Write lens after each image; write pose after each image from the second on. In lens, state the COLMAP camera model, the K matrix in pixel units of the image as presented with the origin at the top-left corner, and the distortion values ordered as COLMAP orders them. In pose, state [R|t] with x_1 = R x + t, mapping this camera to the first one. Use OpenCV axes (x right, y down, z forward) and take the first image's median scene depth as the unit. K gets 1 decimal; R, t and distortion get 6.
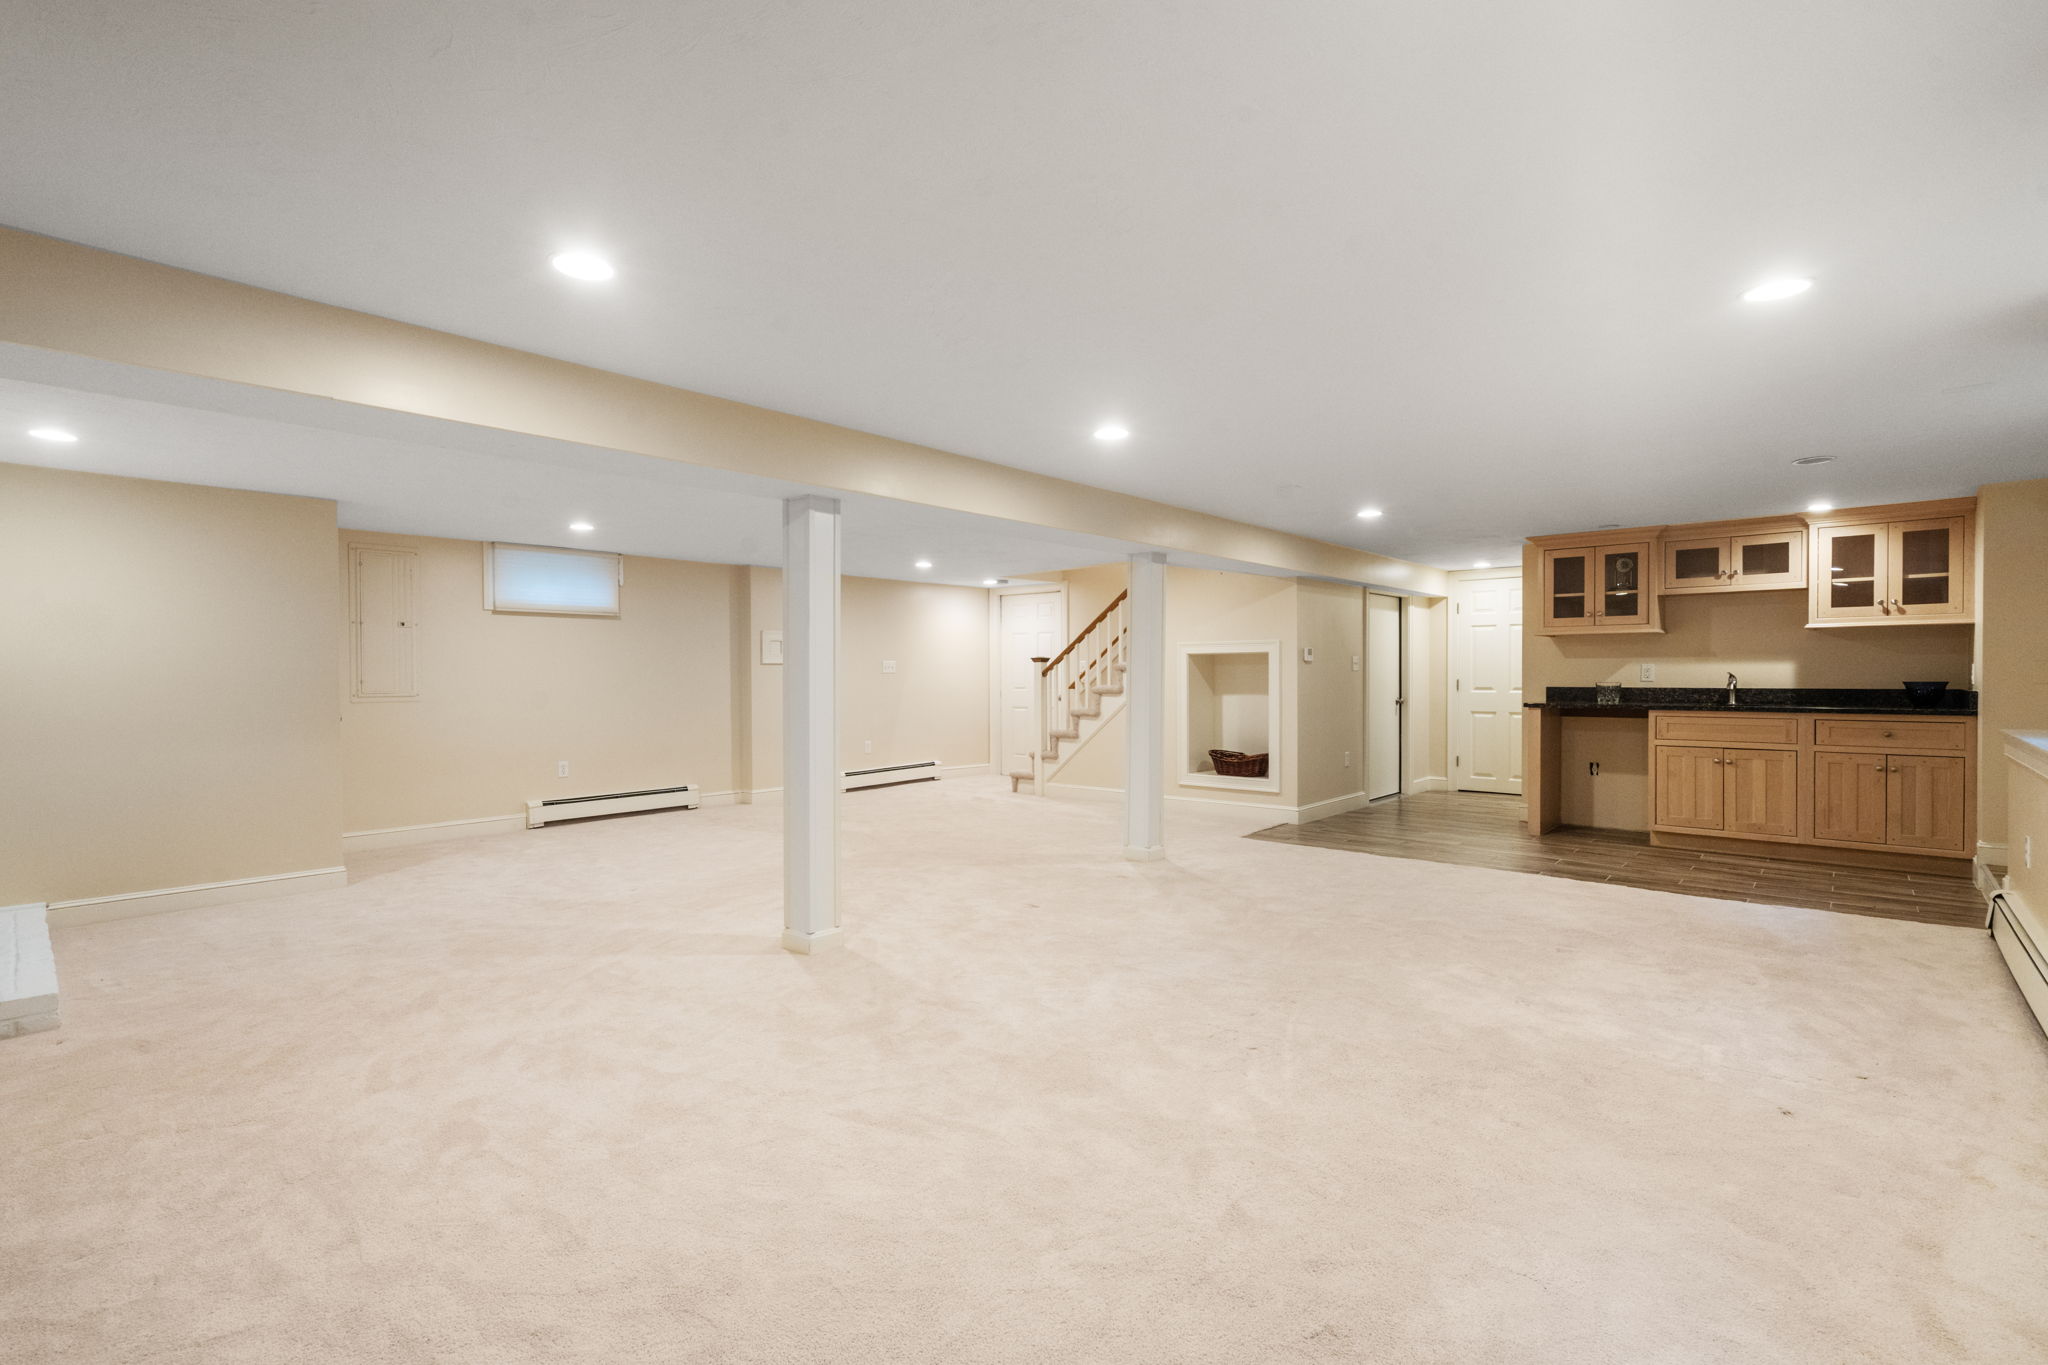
lens RADIAL K [[931.3, 0, 1024.0], [0, 931.3, 682.5], [0, 0, 1]] dist [-0.001086, 0.000472]
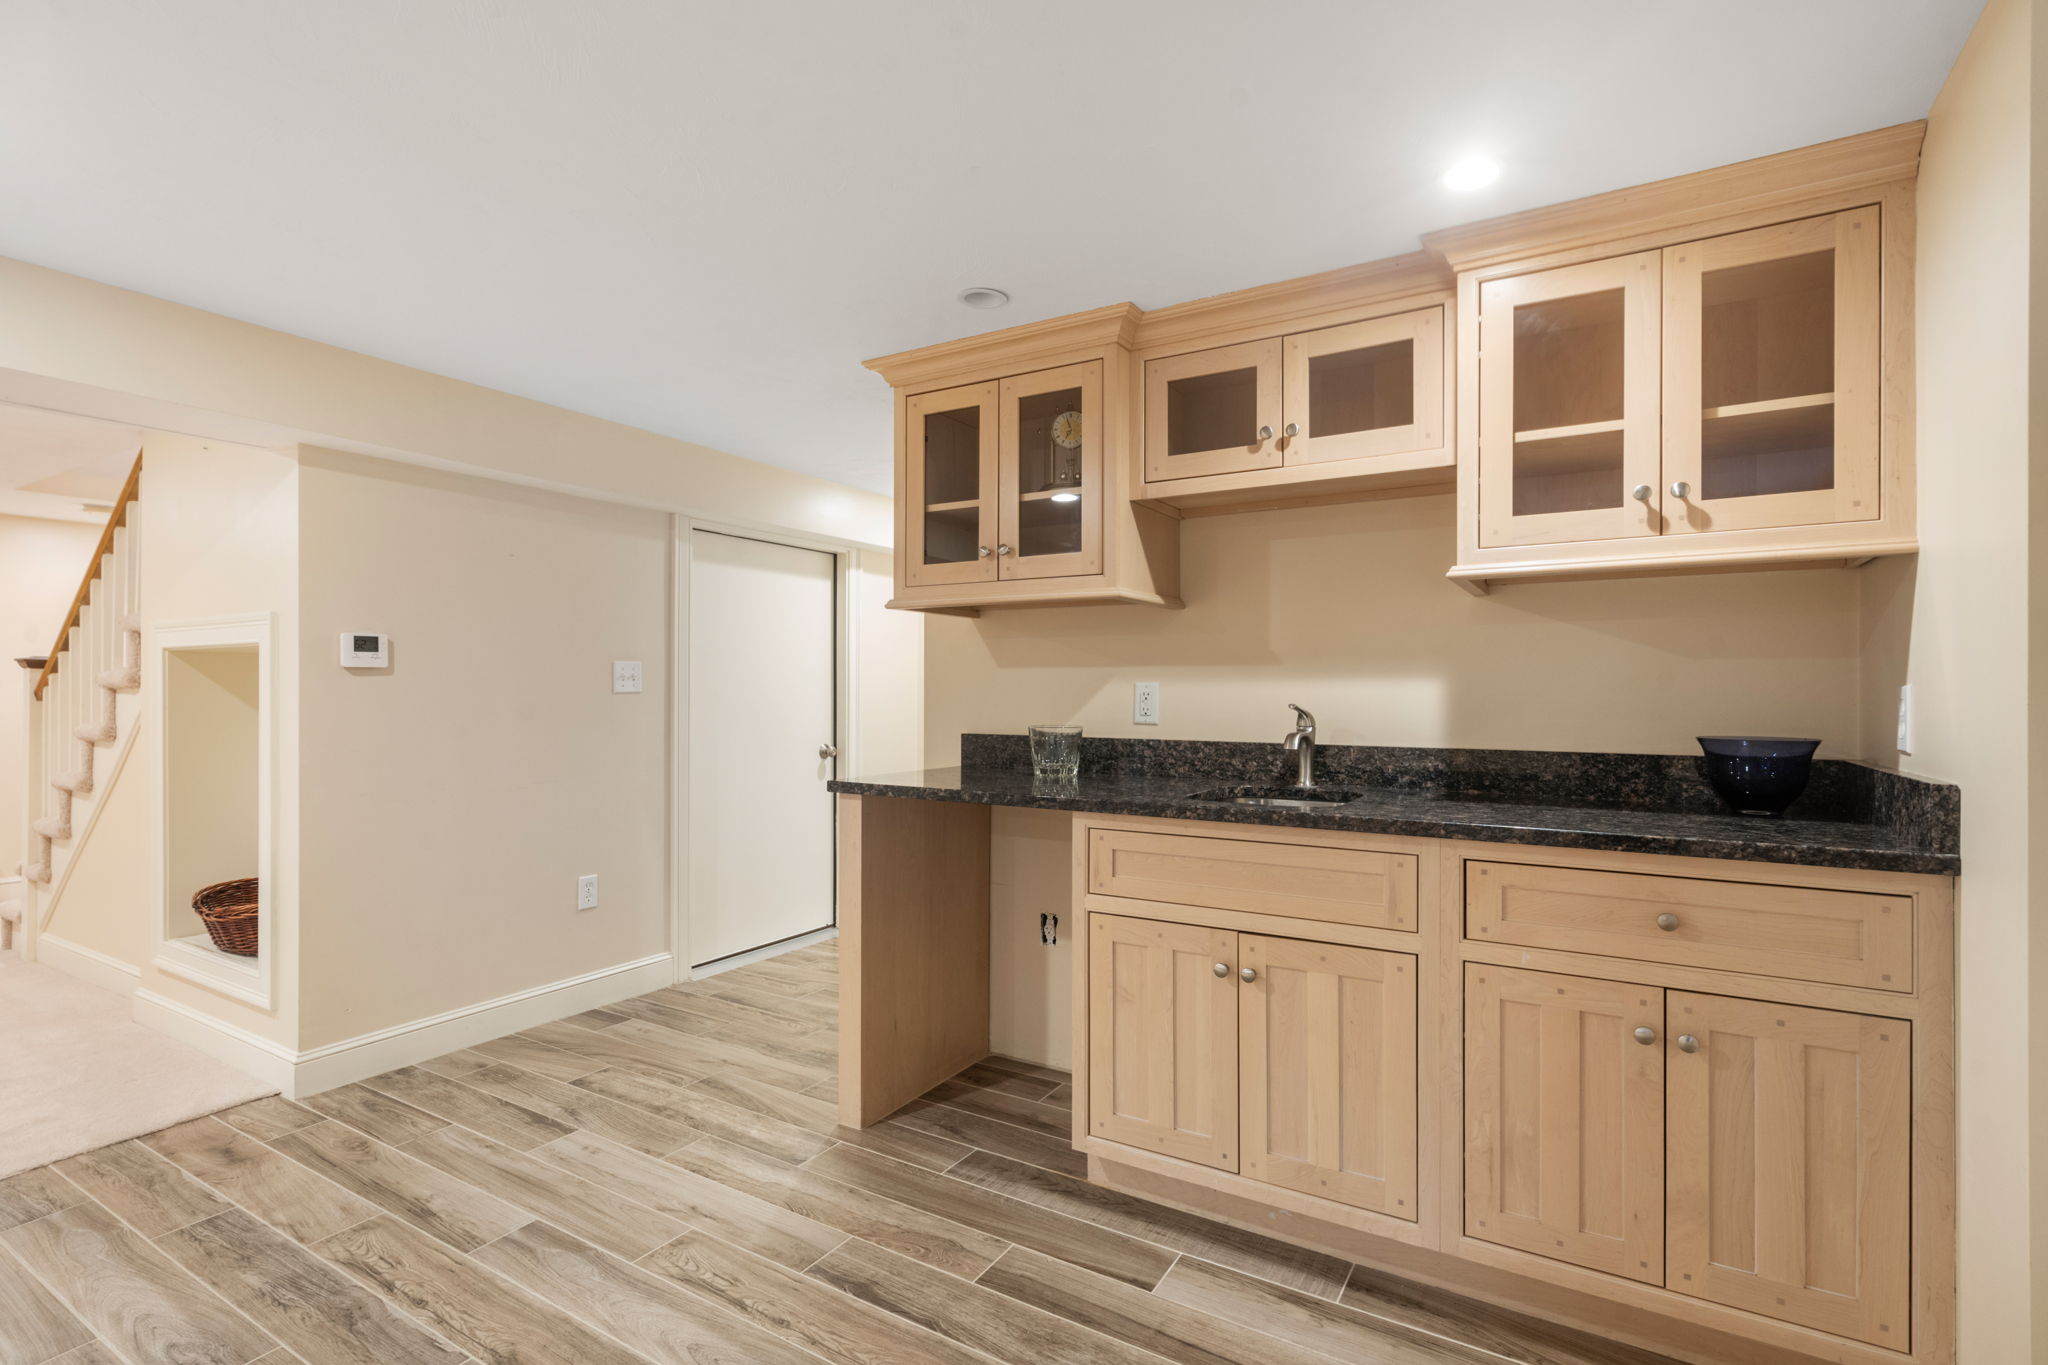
lens RADIAL K [[953.7, 0, 1024.0], [0, 953.7, 682.5], [0, 0, 1]] dist [-0.000986, 0.000624]
pose [[0.984037, 0.009082, 0.177734, 0.609985], [-0.005503, 0.999772, -0.020616, -0.011688], [-0.177881, 0.019309, 0.983863, 0.668851]]
